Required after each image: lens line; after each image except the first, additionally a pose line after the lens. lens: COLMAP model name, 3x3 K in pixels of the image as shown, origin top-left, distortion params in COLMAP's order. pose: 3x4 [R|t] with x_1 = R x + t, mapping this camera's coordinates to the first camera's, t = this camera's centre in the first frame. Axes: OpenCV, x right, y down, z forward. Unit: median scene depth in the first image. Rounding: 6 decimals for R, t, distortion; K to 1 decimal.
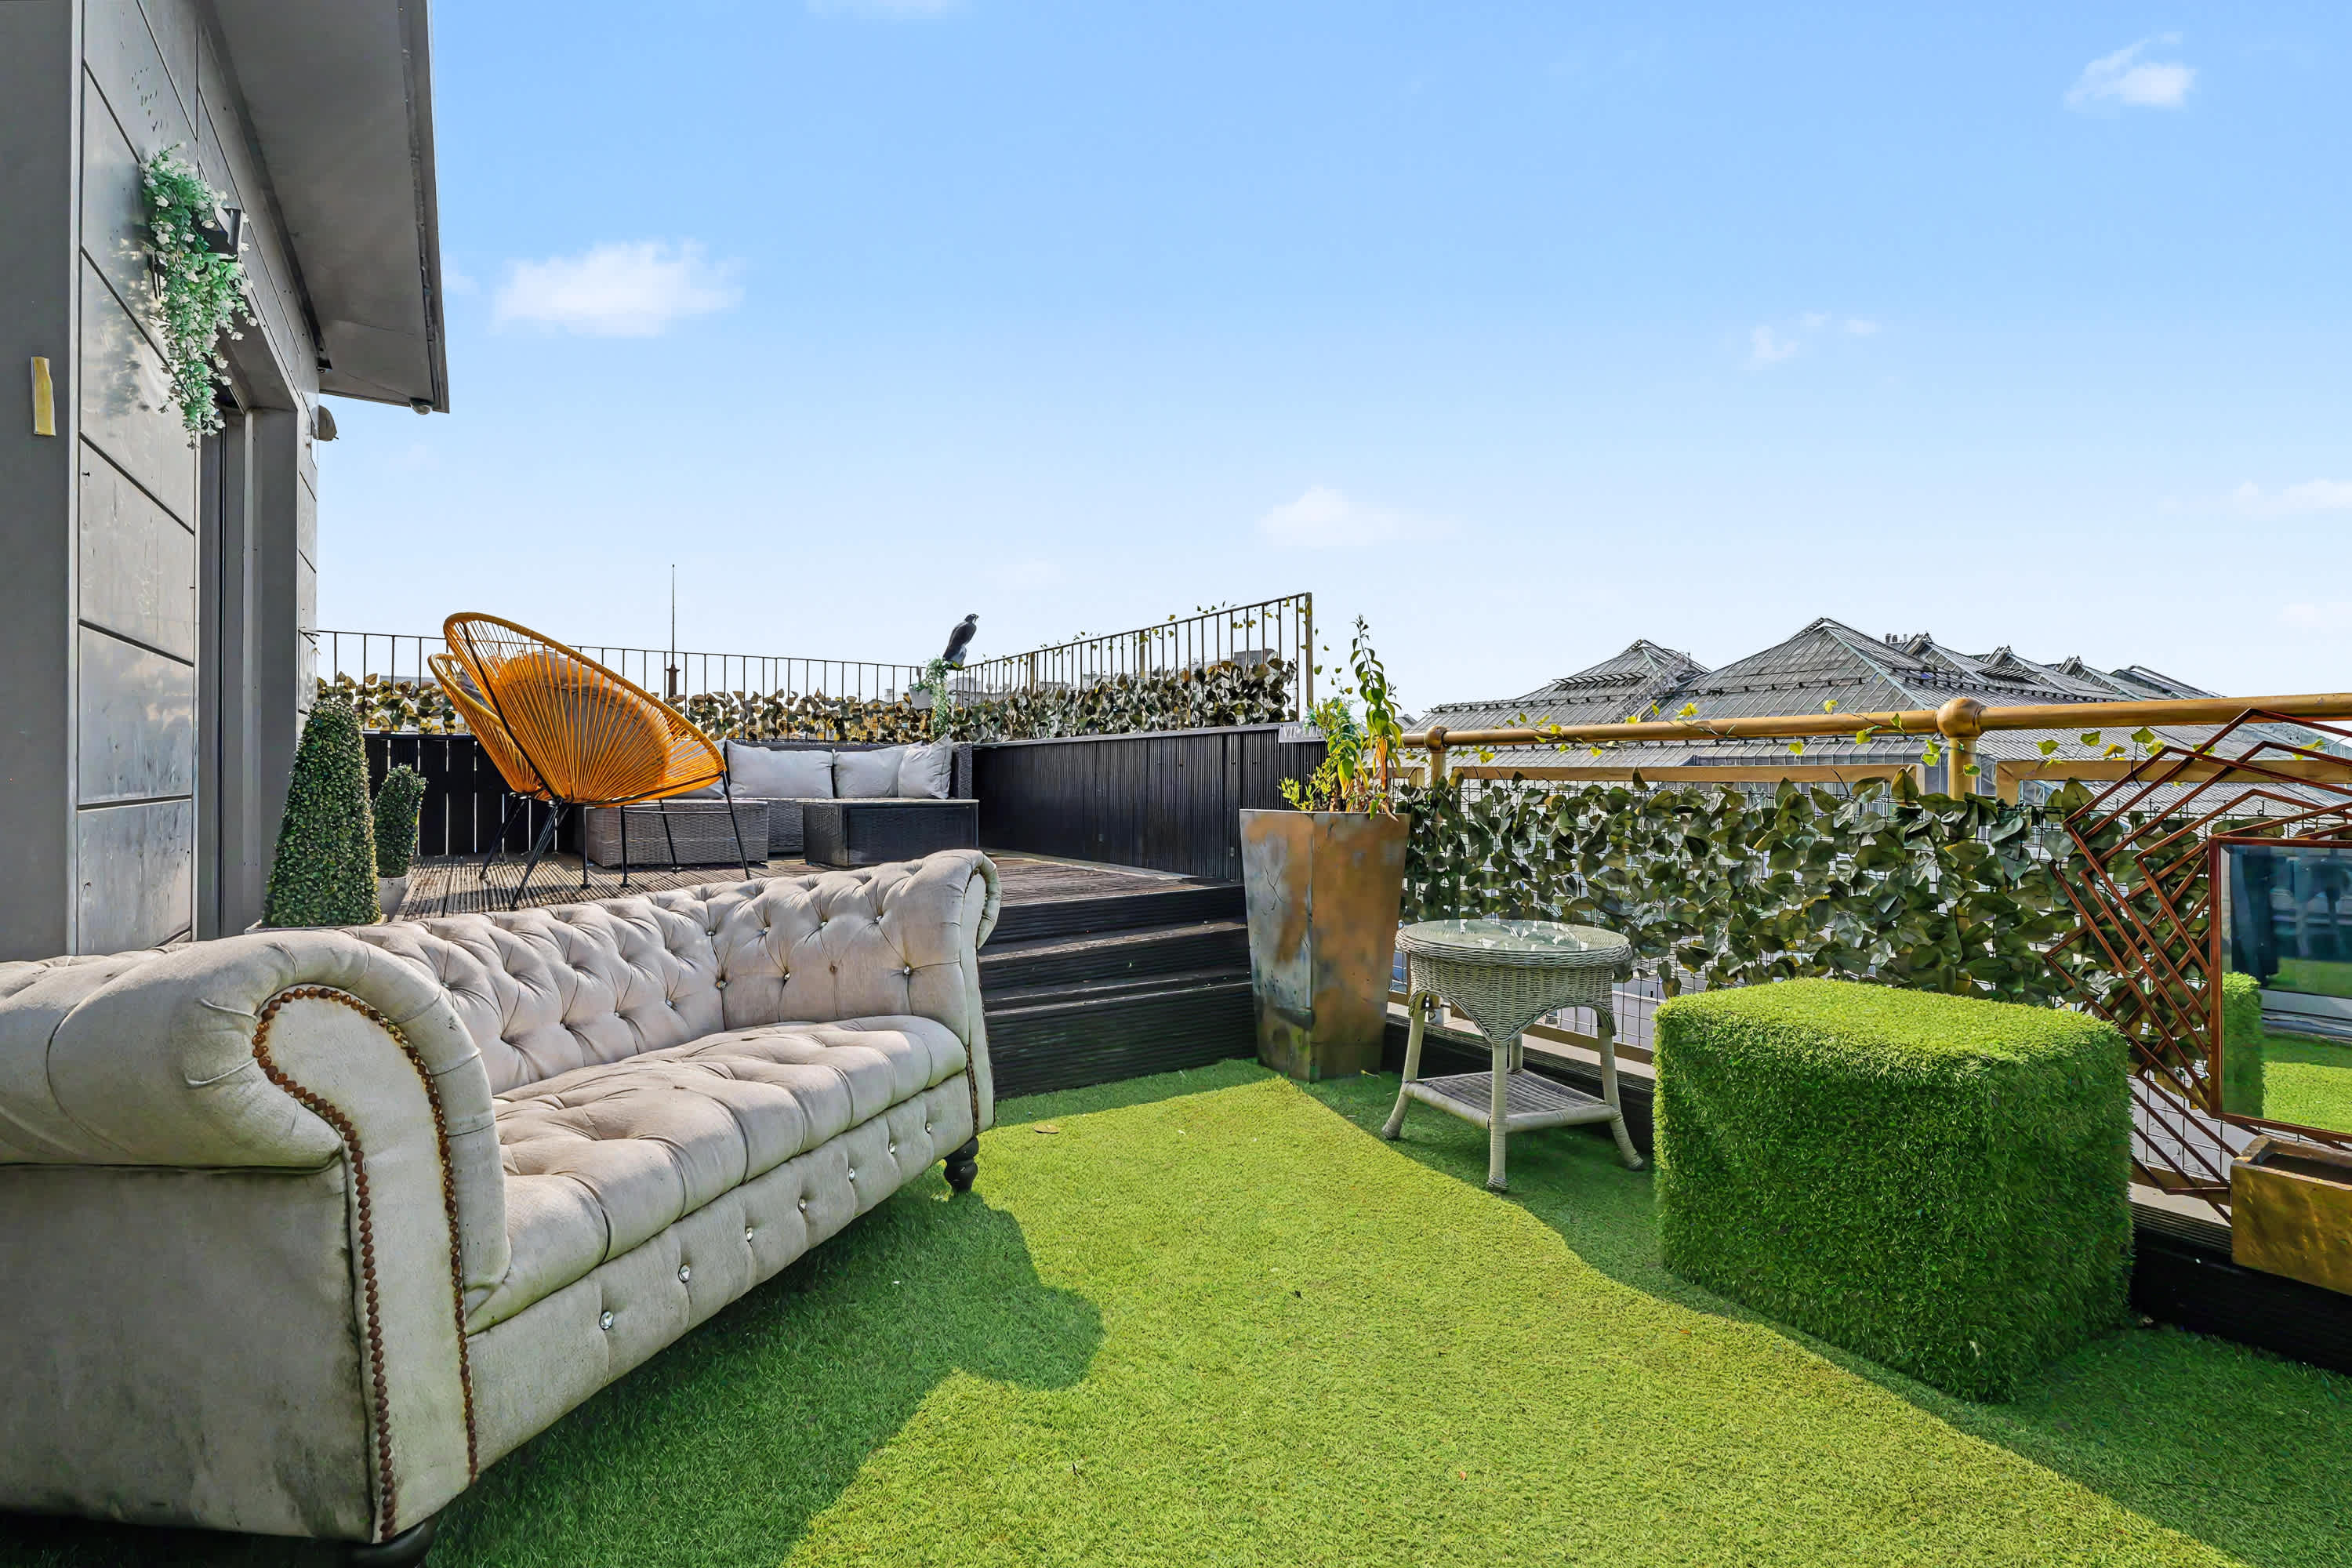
lens RADIAL K [[1097.5, 0, 1174.4], [0, 1097.5, 776.5], [0, 0, 1]] dist [0.005759, 0.001268]
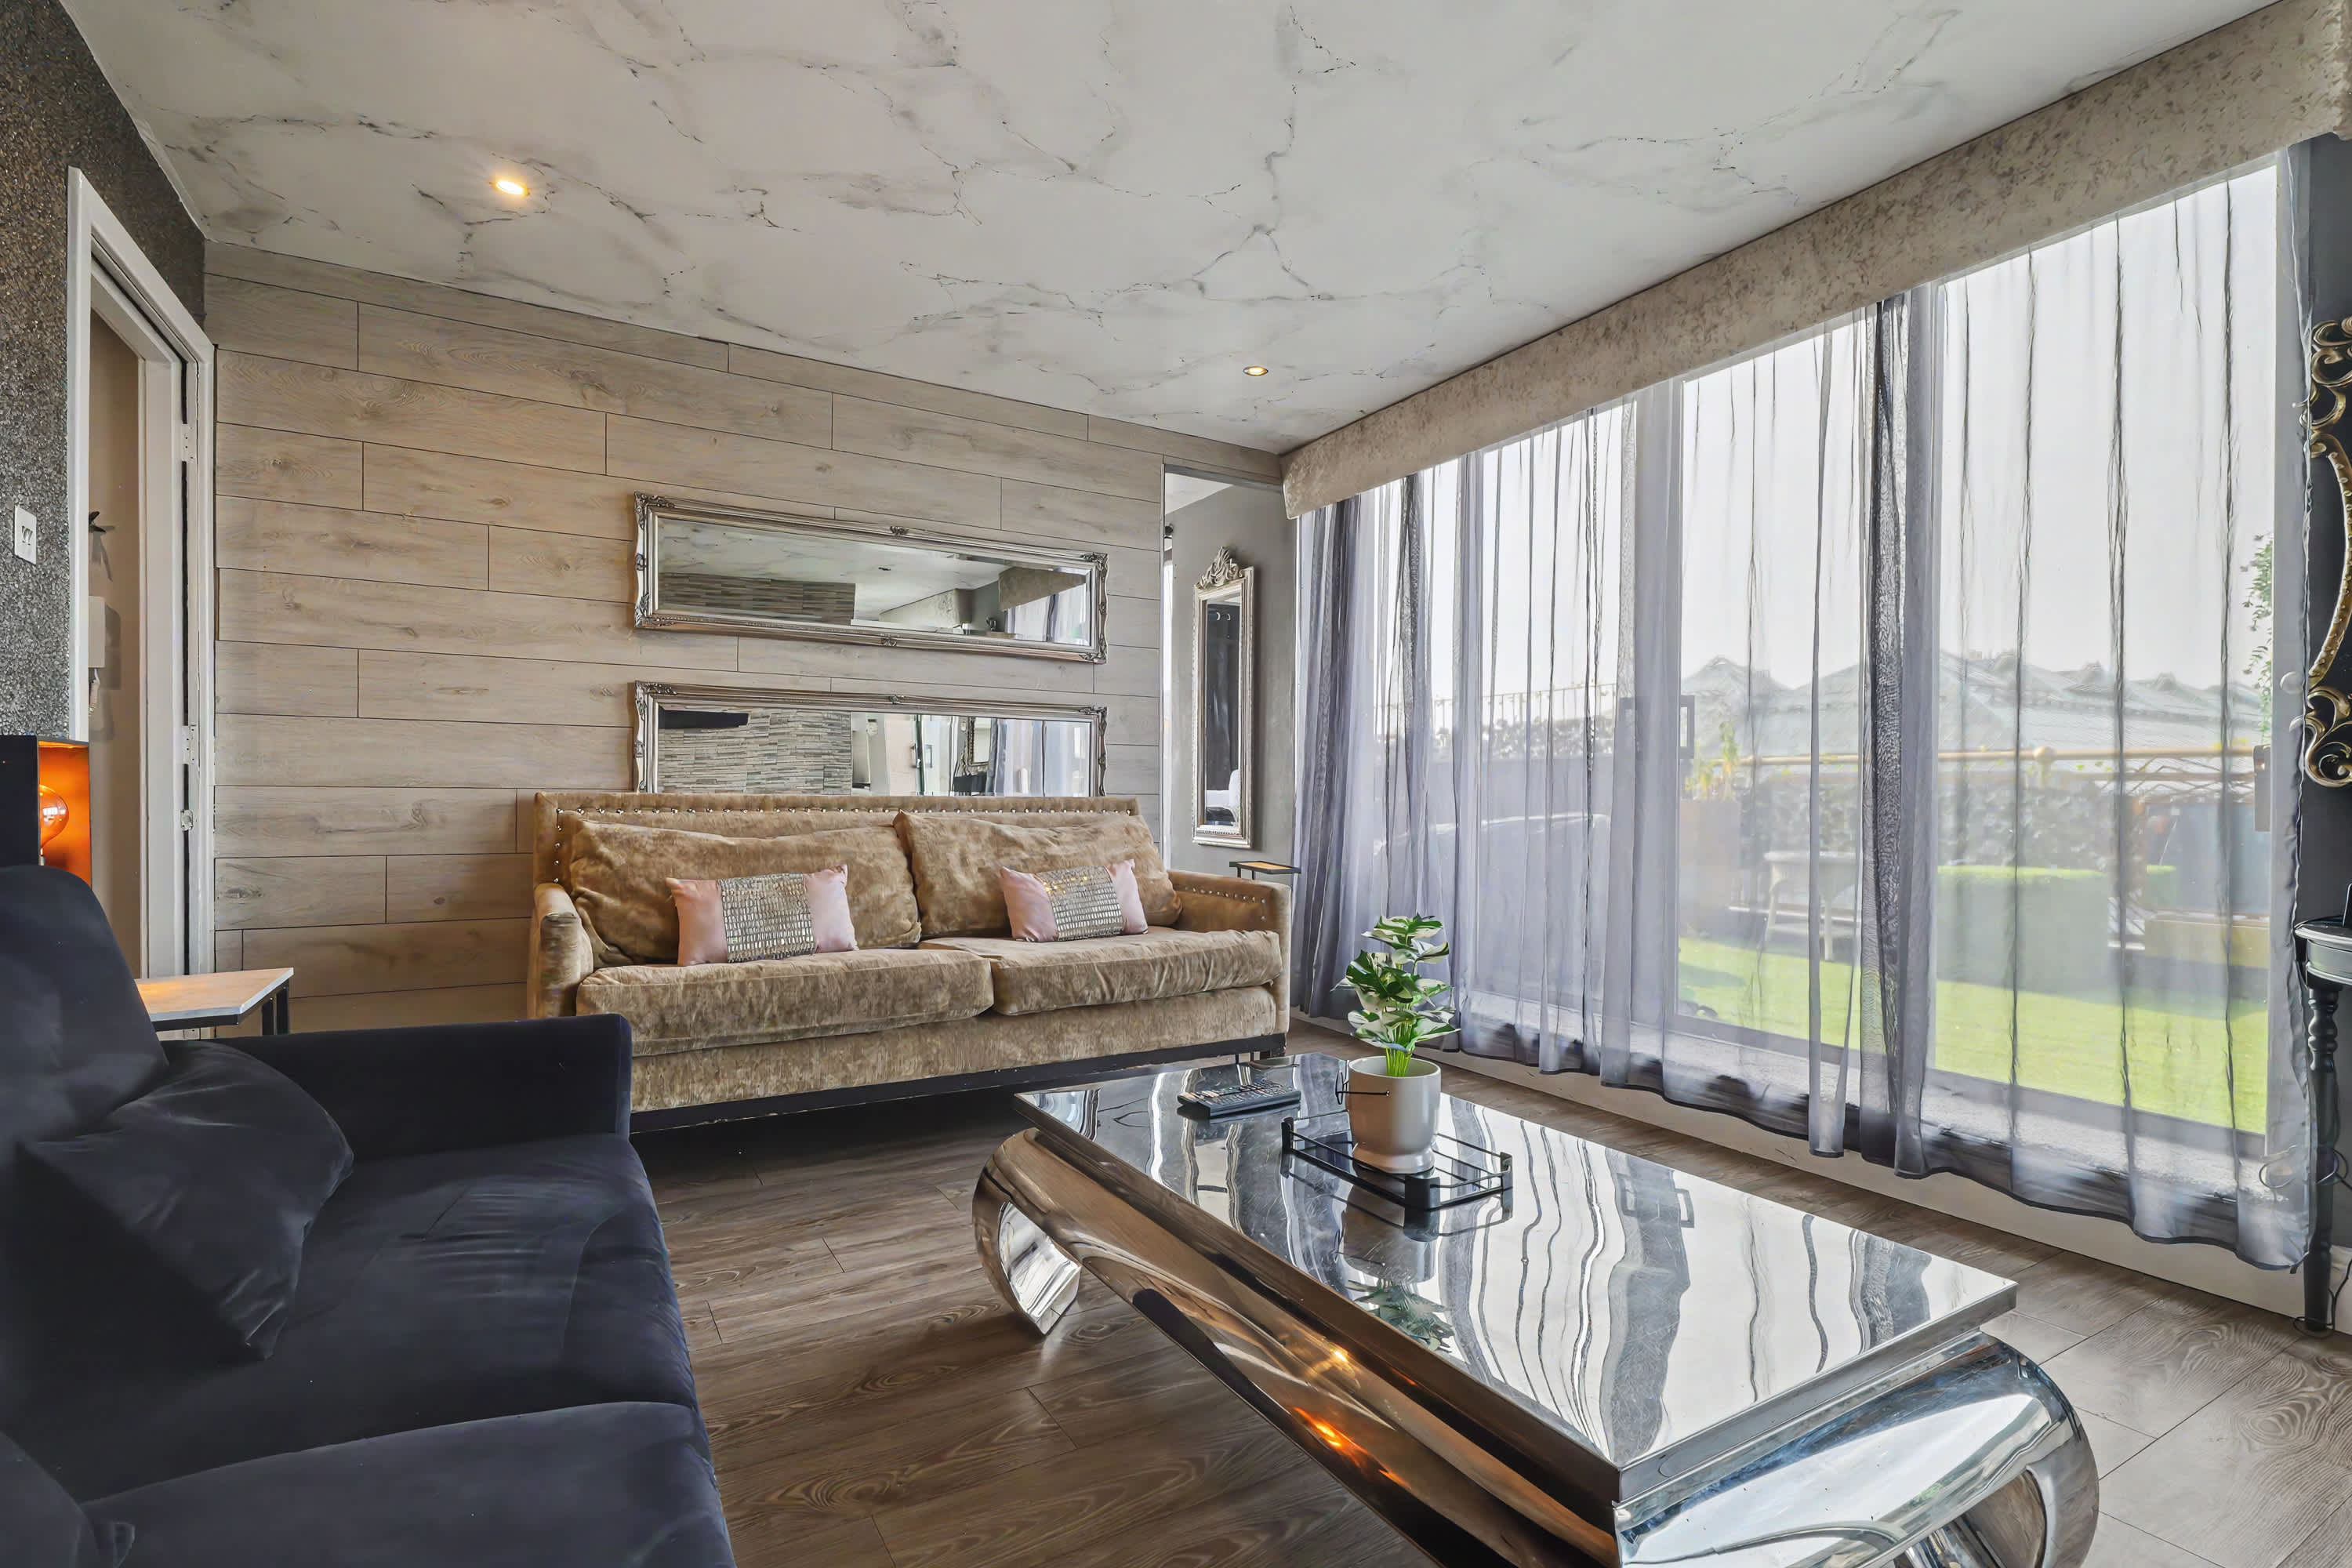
lens RADIAL K [[1097.5, 0, 1190.4], [0, 1097.5, 792.5], [0, 0, 1]] dist [0.005759, 0.001268]
pose [[0.999145, 0.002826, -0.041240, -0.956677], [-0.002827, 0.999996, 0.000021, 0.030613], [0.041240, 0.000096, 0.999149, -1.351123]]
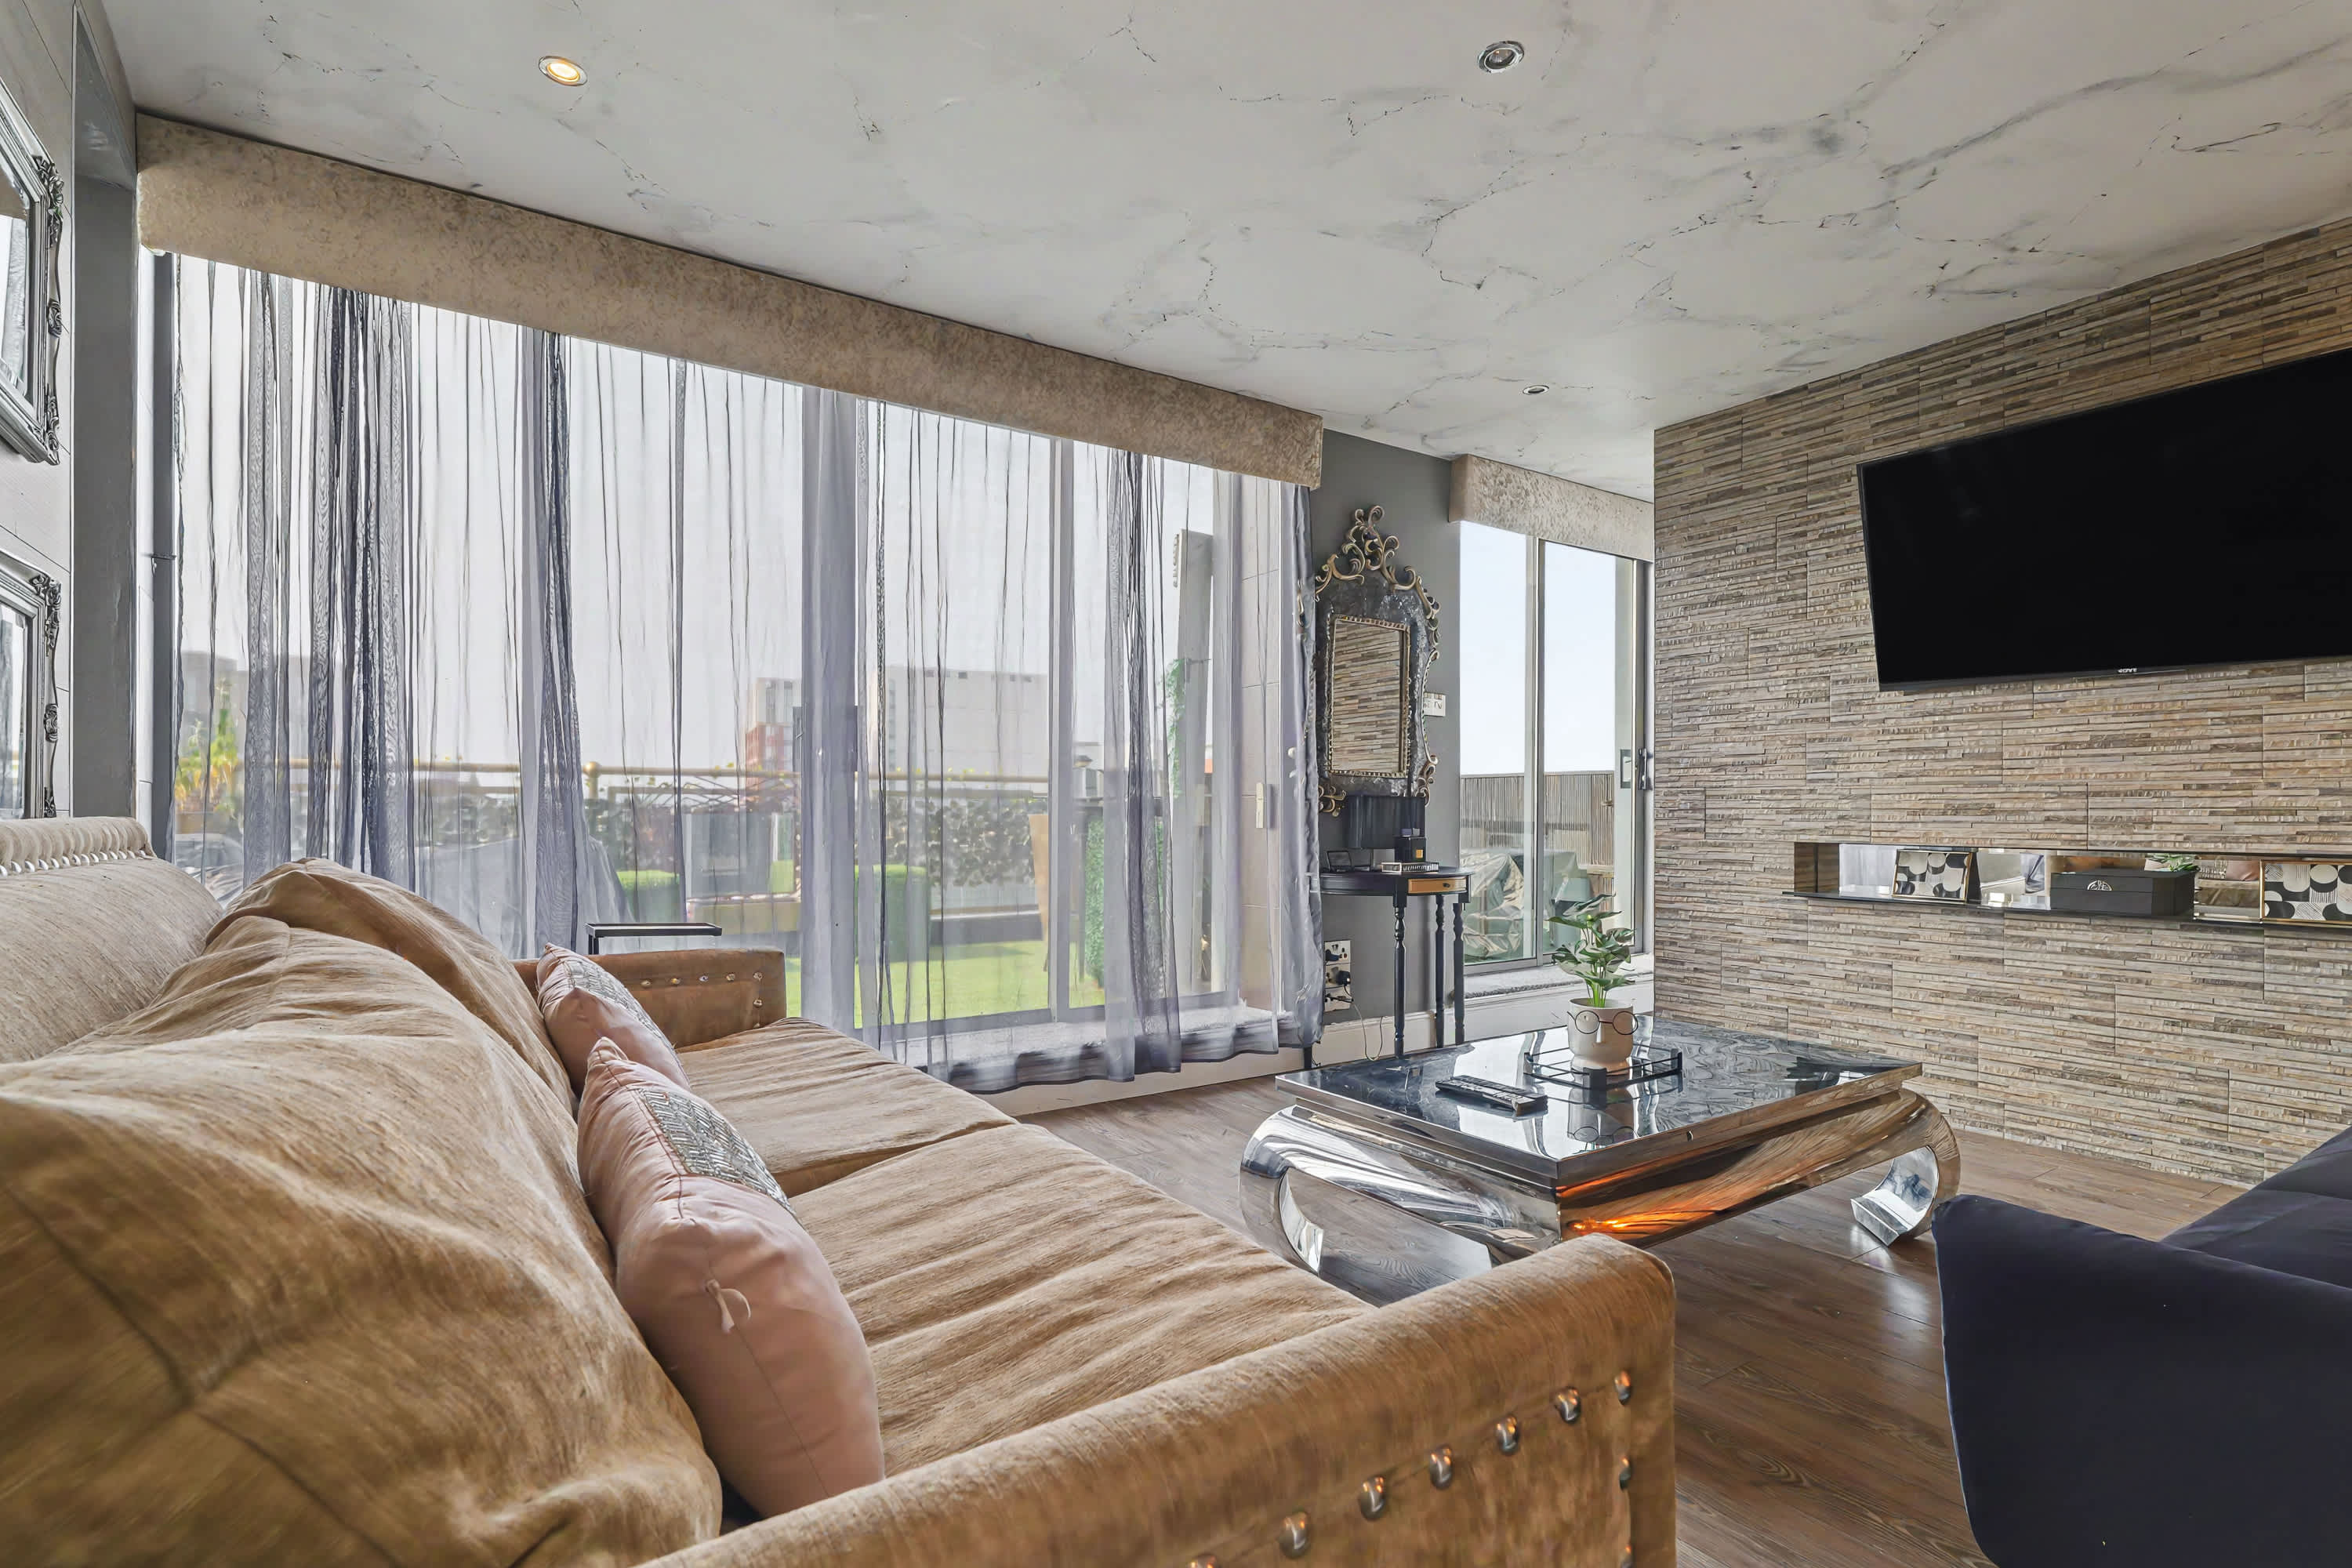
lens RADIAL K [[1097.5, 0, 1180.9], [0, 1097.5, 800.9], [0, 0, 1]] dist [0.005759, 0.001268]
pose [[-0.003442, 0.006482, 0.999973, -1.782462], [-0.005568, 0.999963, -0.006501, 0.028331], [-0.999979, -0.005591, -0.003406, -0.345752]]
